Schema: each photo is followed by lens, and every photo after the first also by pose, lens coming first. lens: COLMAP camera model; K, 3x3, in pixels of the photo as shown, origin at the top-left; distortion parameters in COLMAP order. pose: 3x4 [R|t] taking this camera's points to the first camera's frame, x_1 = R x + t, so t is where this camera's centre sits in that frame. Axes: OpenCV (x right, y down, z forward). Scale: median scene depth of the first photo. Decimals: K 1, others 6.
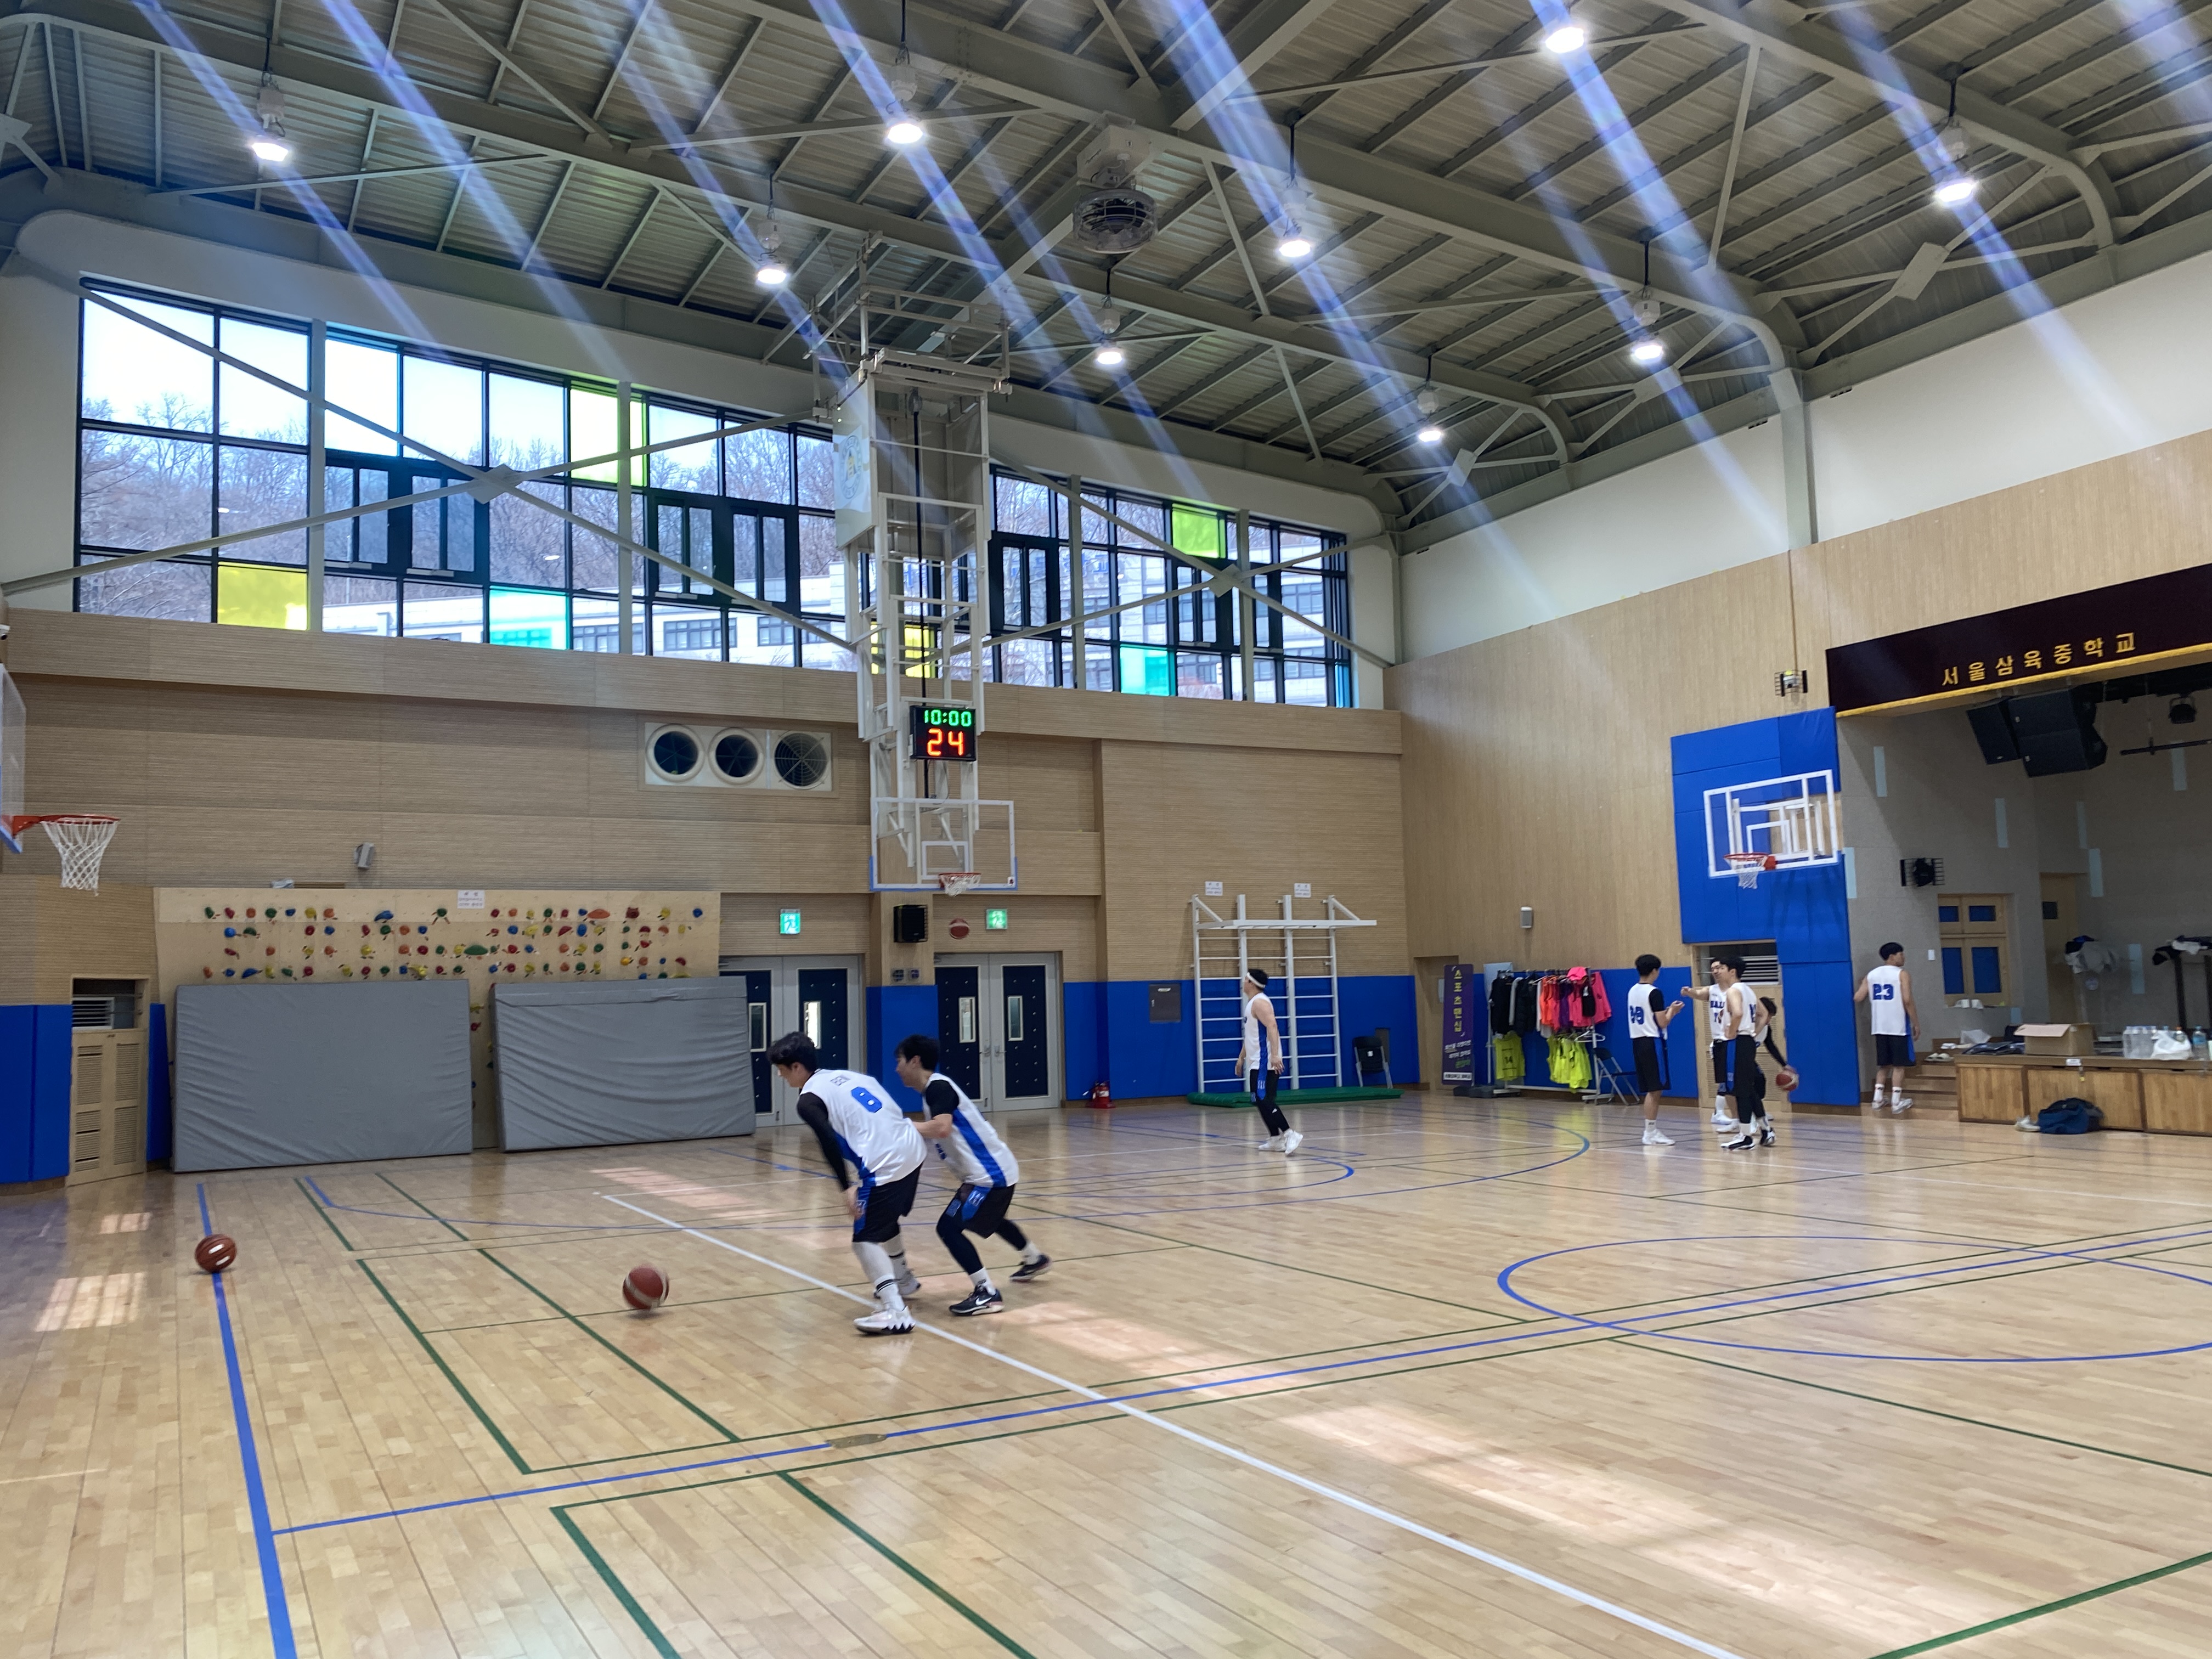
lens RADIAL K [[1678.9, 0, 1081.3], [0, 1678.9, 847.5], [0, 0, 1]] dist [0.093103, -0.088879]
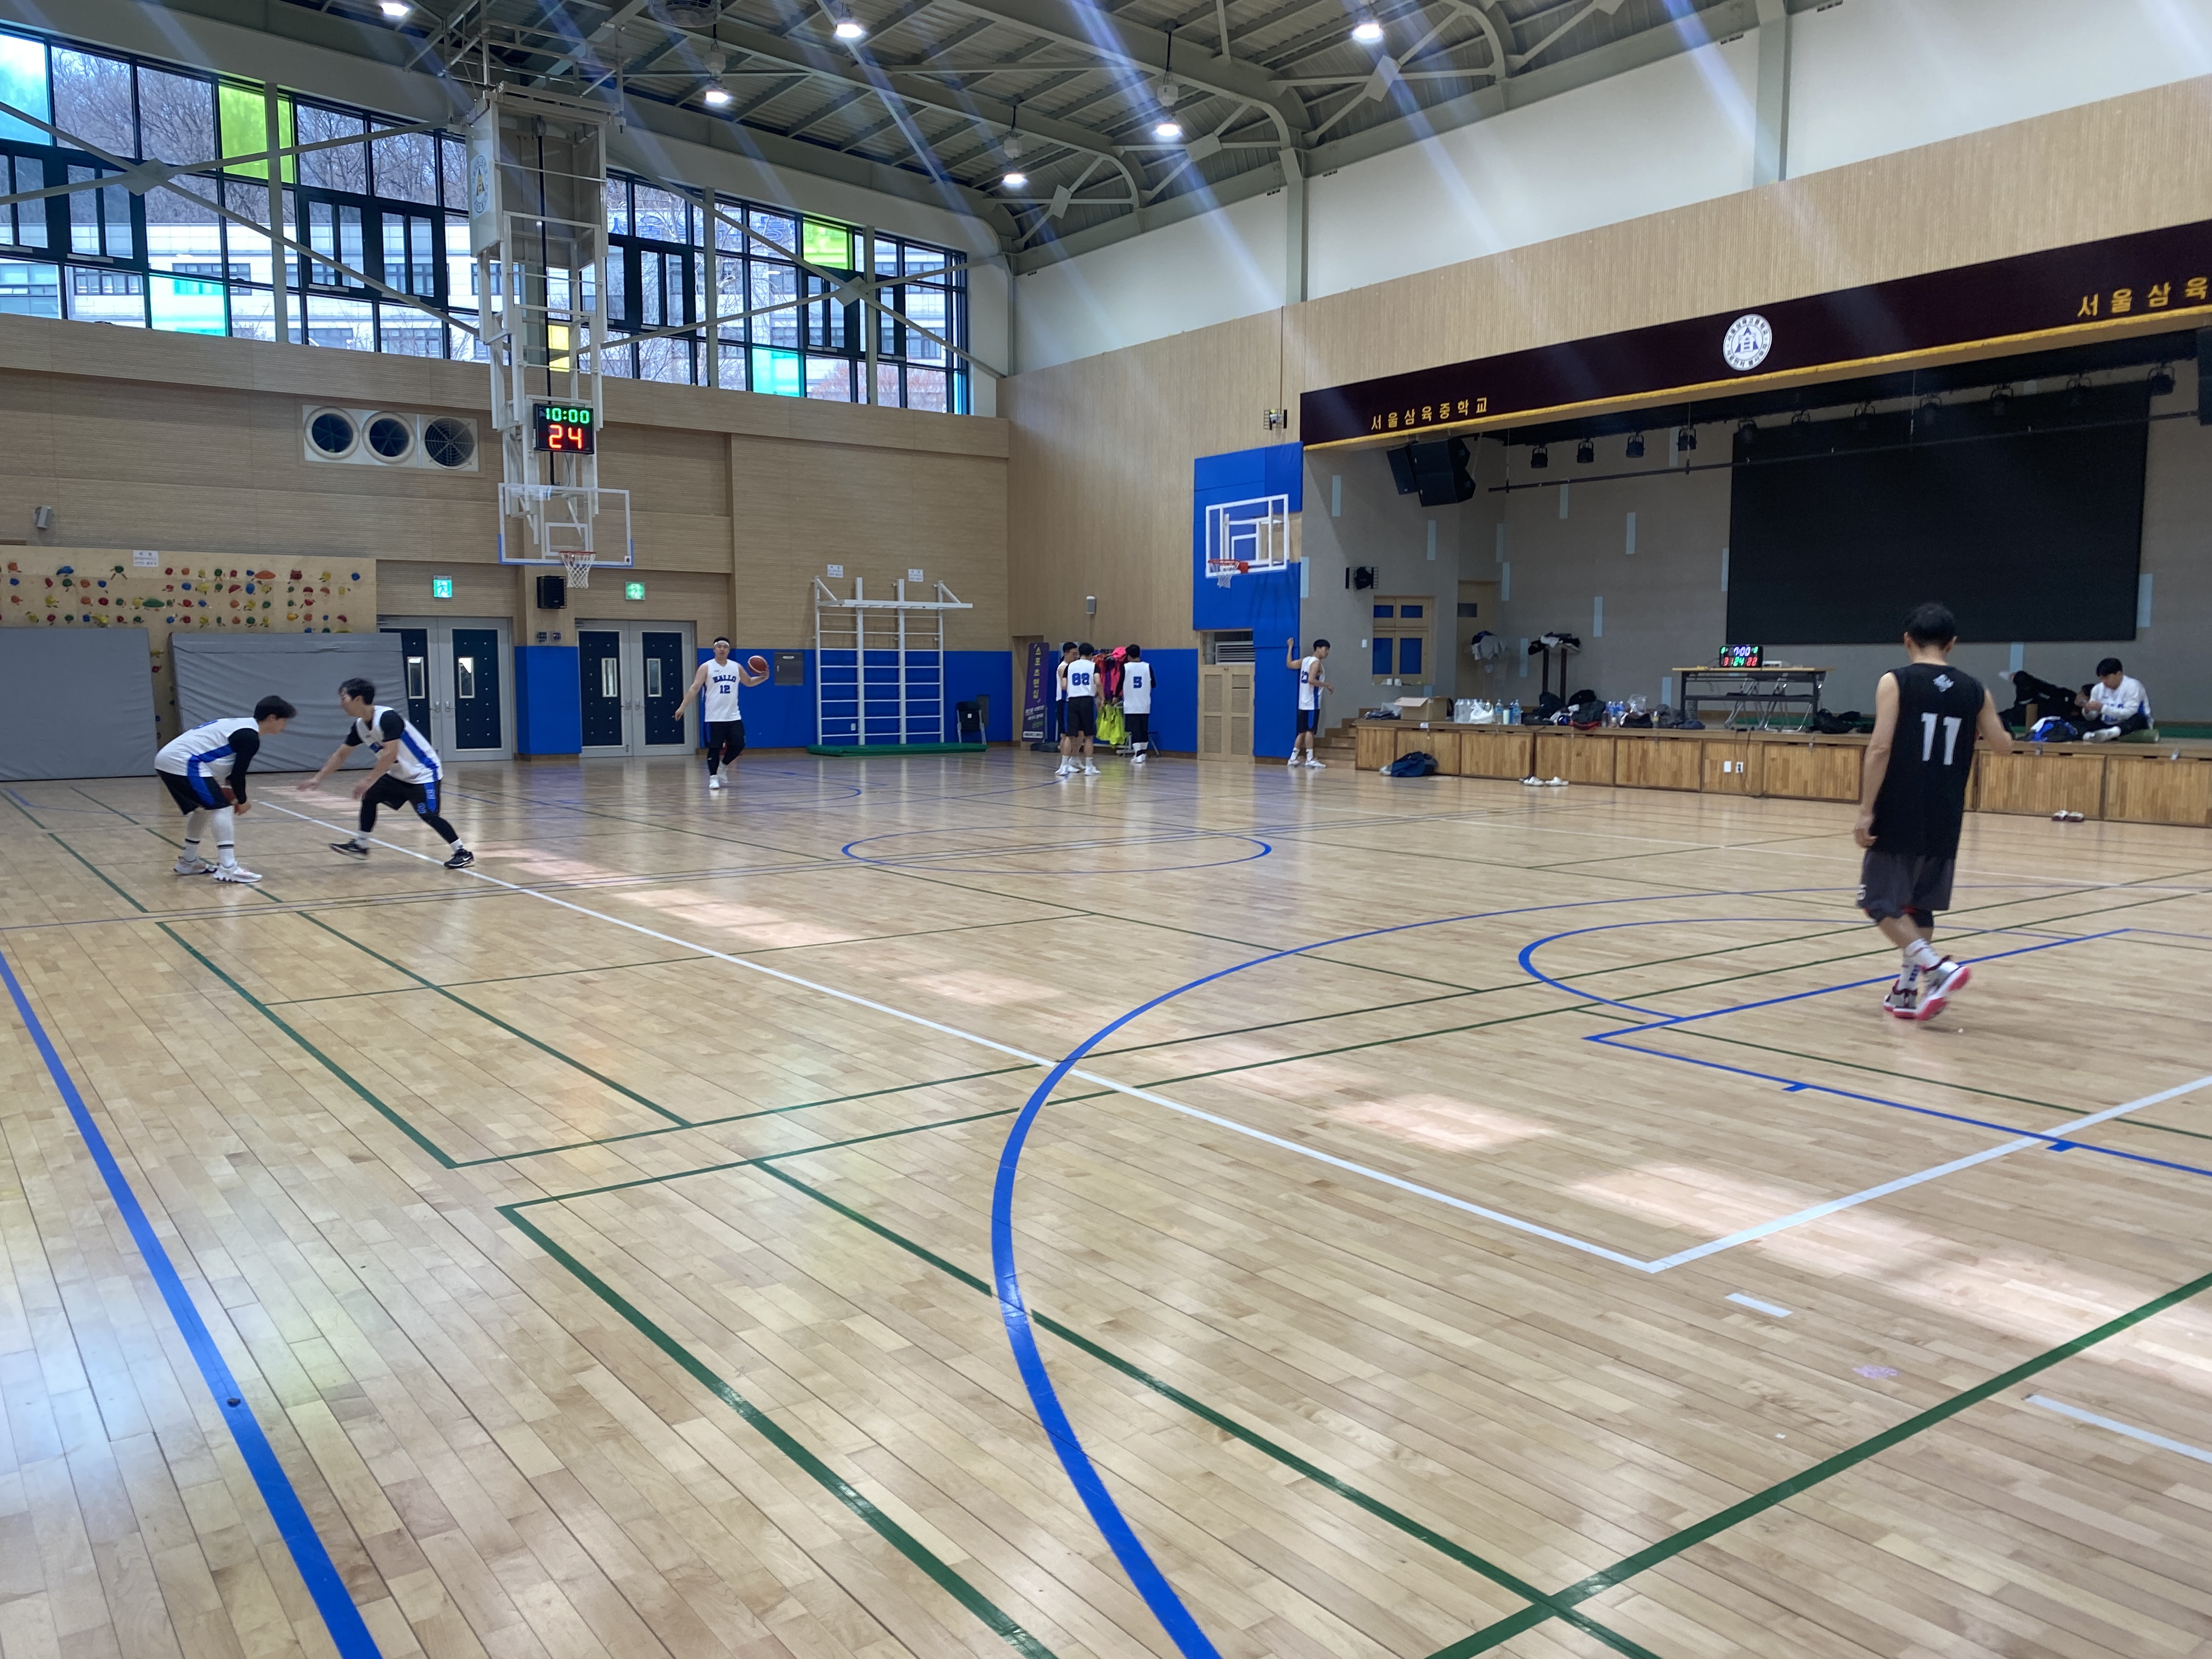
lens RADIAL K [[1676.8, 0, 1058.7], [0, 1676.8, 823.5], [0, 0, 1]] dist [0.038778, -0.055779]
pose [[0.991910, 0.014936, 0.126061, 0.108415], [-0.037241, 0.983598, 0.176489, -0.017048], [-0.121357, -0.179756, 0.976197, -0.217688]]
